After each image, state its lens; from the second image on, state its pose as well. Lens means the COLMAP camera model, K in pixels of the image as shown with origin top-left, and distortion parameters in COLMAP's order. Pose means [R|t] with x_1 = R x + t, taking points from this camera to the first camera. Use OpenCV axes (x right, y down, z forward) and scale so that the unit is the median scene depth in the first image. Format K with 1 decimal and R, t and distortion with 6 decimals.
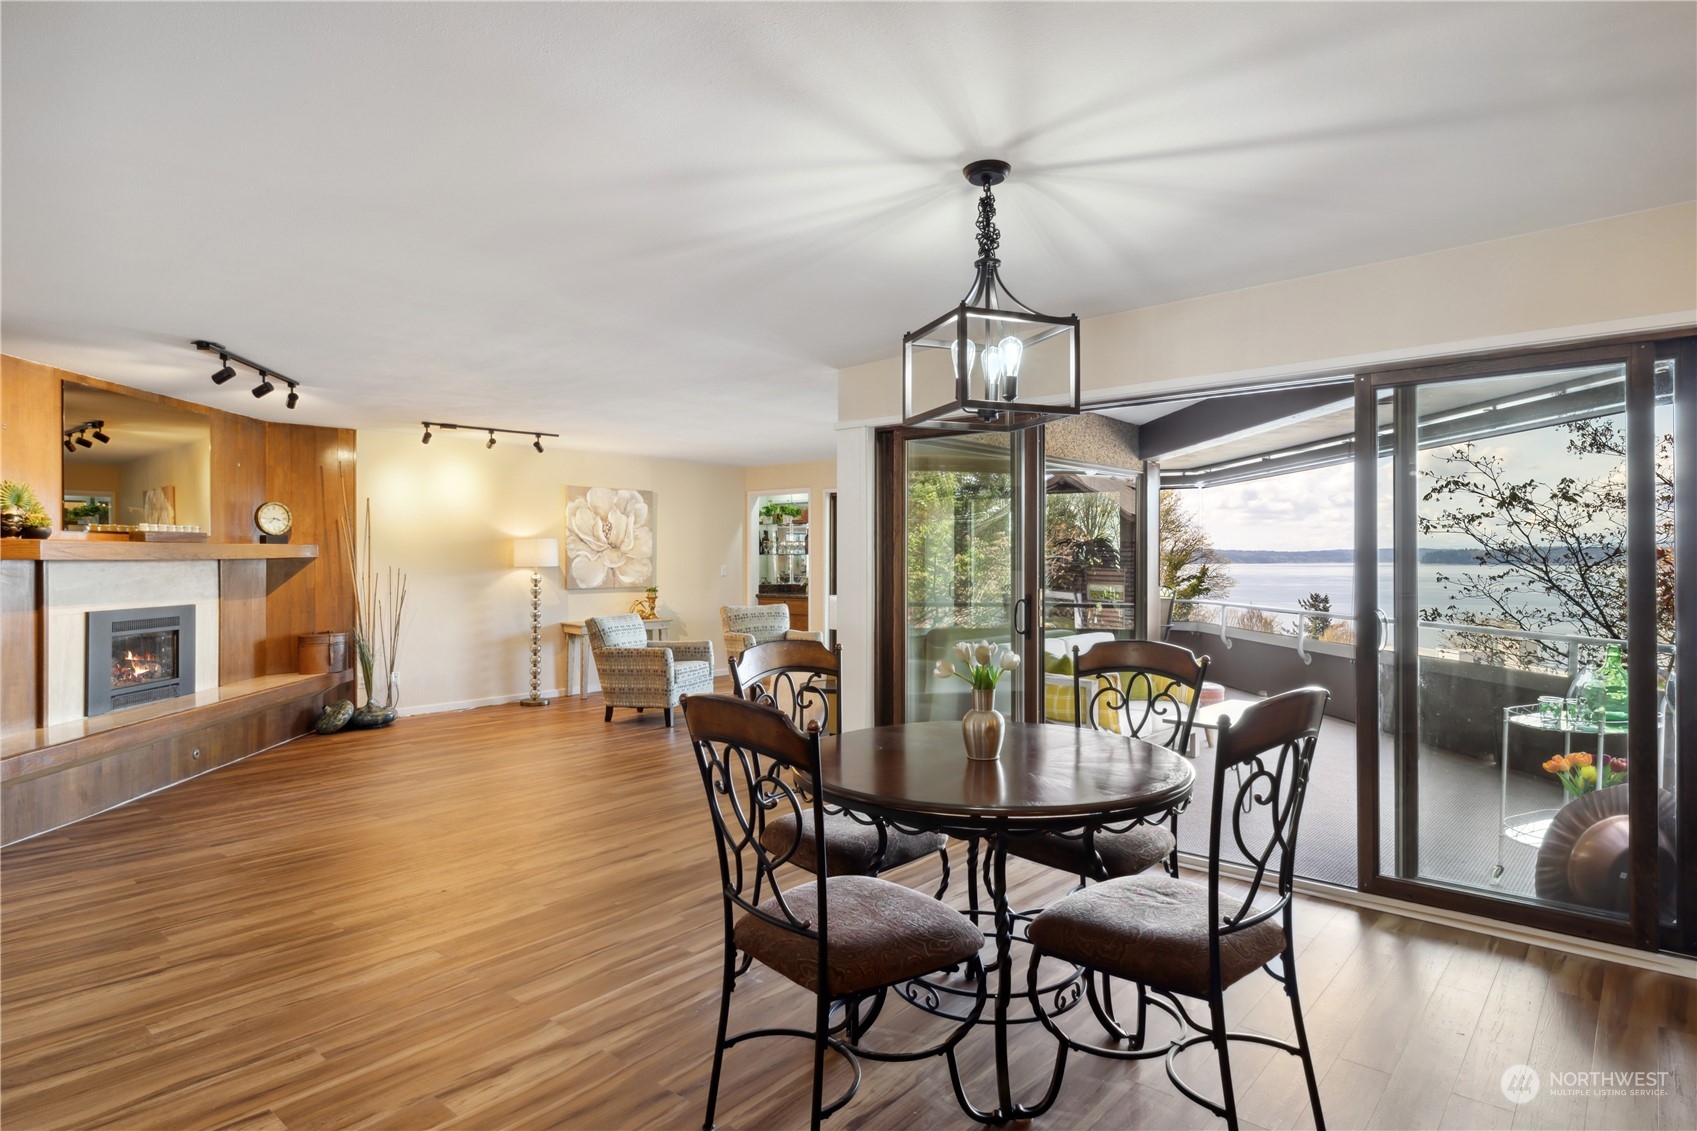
lens RADIAL K [[926.3, 0, 846.6], [0, 926.3, 551.3], [0, 0, 1]] dist [-0.007564, 0.002108]
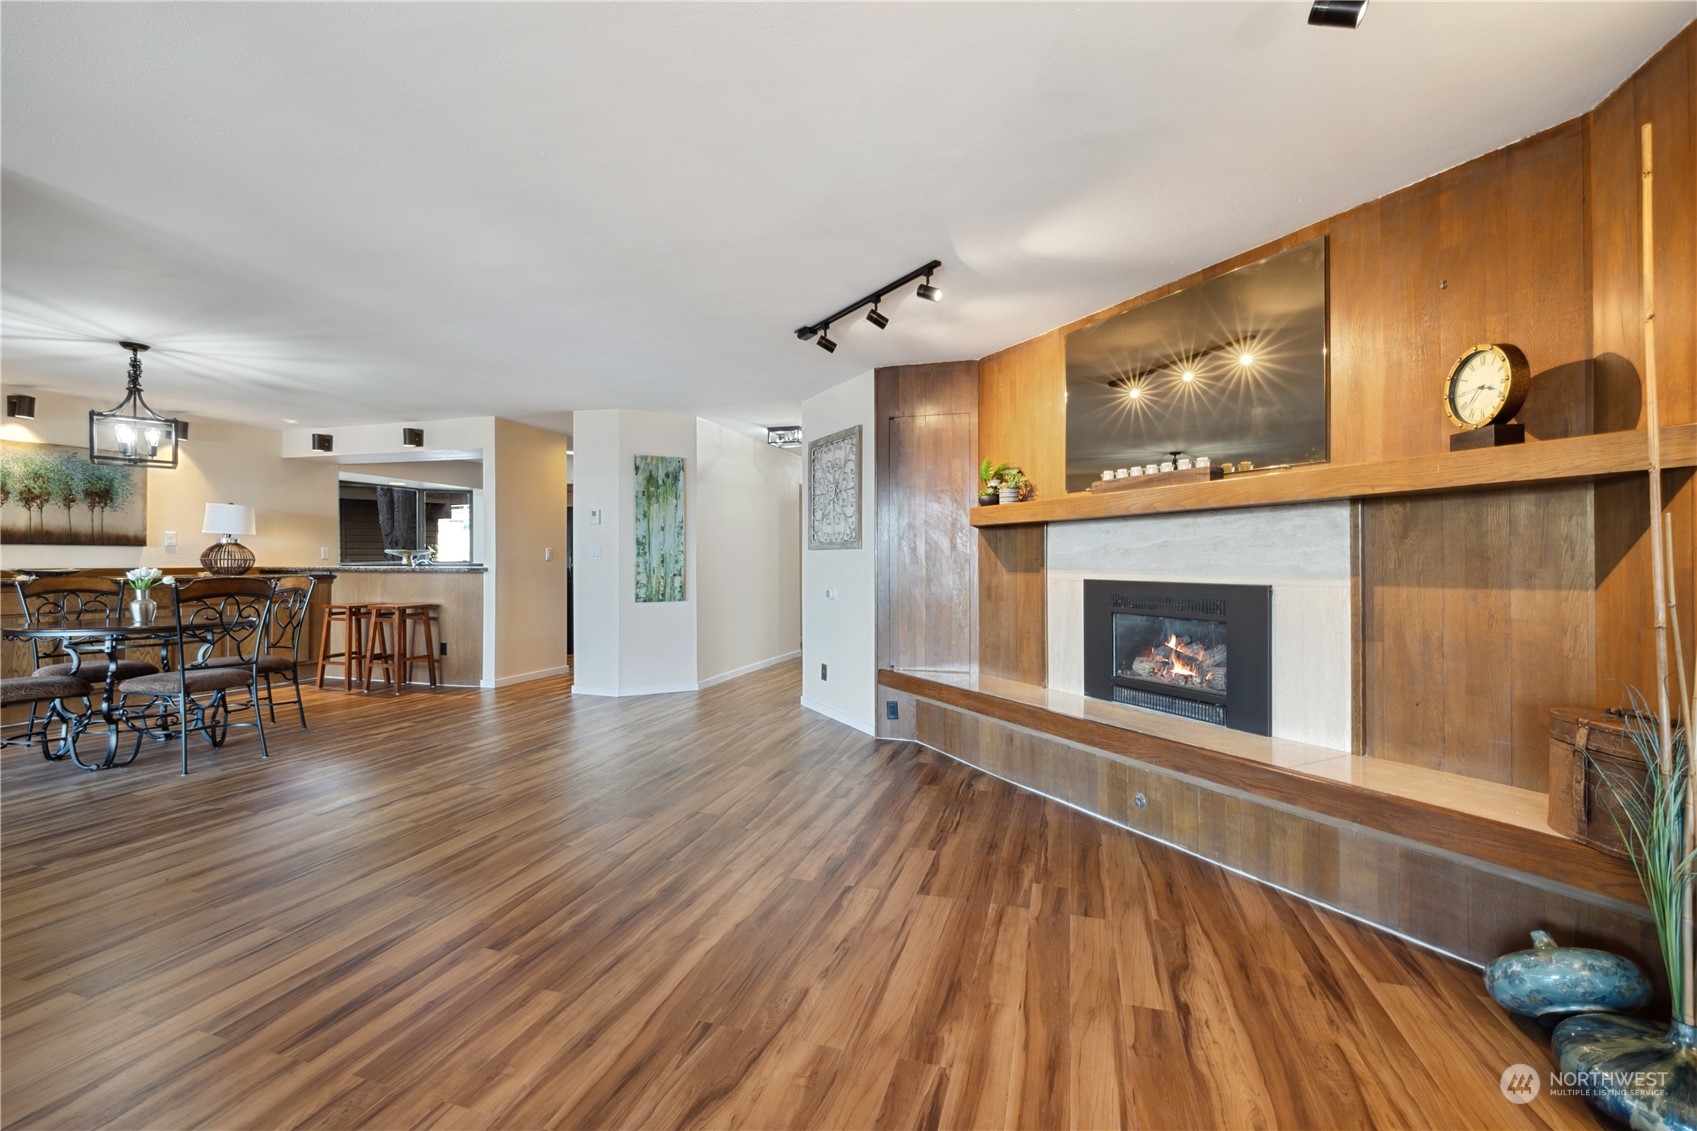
lens RADIAL K [[721.4, 0, 846.6], [0, 721.4, 558.6], [0, 0, 1]] dist [0.000137, 0.000041]
pose [[-0.915600, 0.004594, -0.402064, -0.360721], [0.009194, 0.999912, -0.009513, 0.055554], [0.401986, -0.012406, -0.915562, 1.697195]]
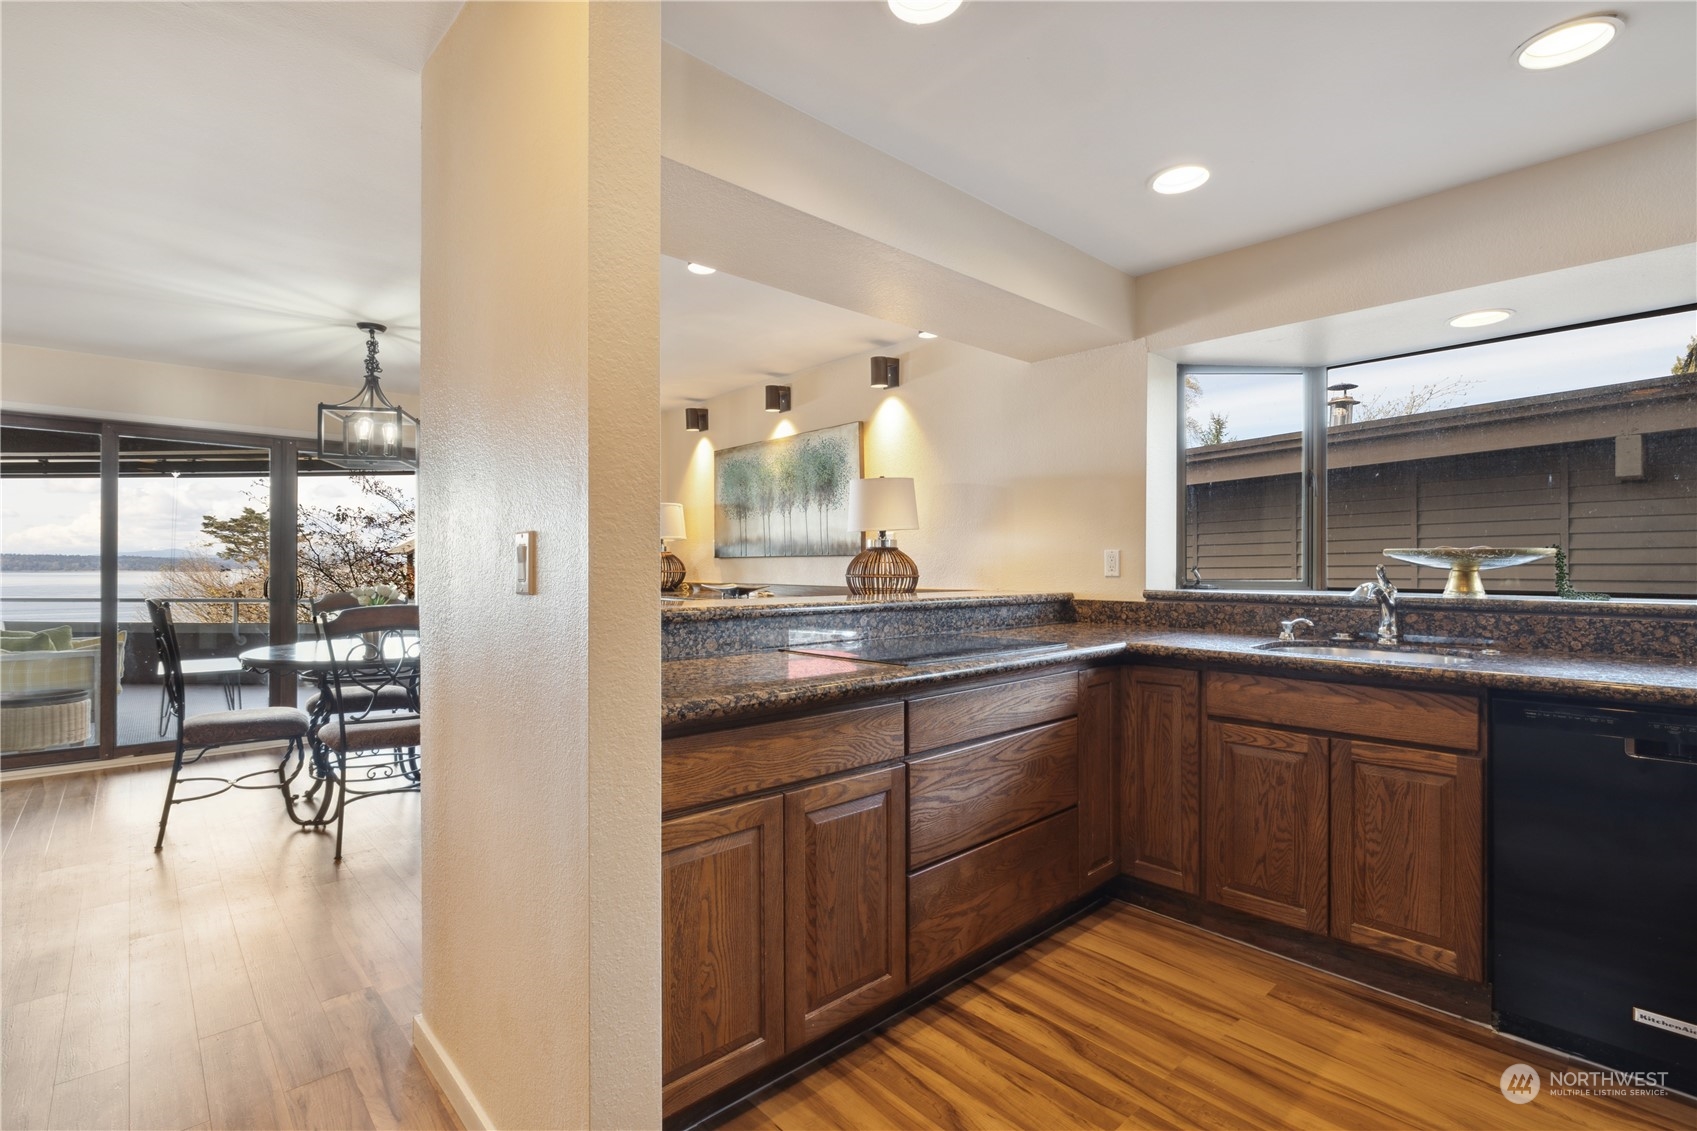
lens RADIAL K [[773.2, 0, 854.7], [0, 773.2, 568.5], [0, 0, 1]] dist [-0.005065, -0.000711]
pose [[0.105909, 0.004916, 0.994364, -0.677003], [-0.014222, 0.999893, -0.003429, 0.030306], [-0.994274, -0.013779, 0.105968, -0.060592]]
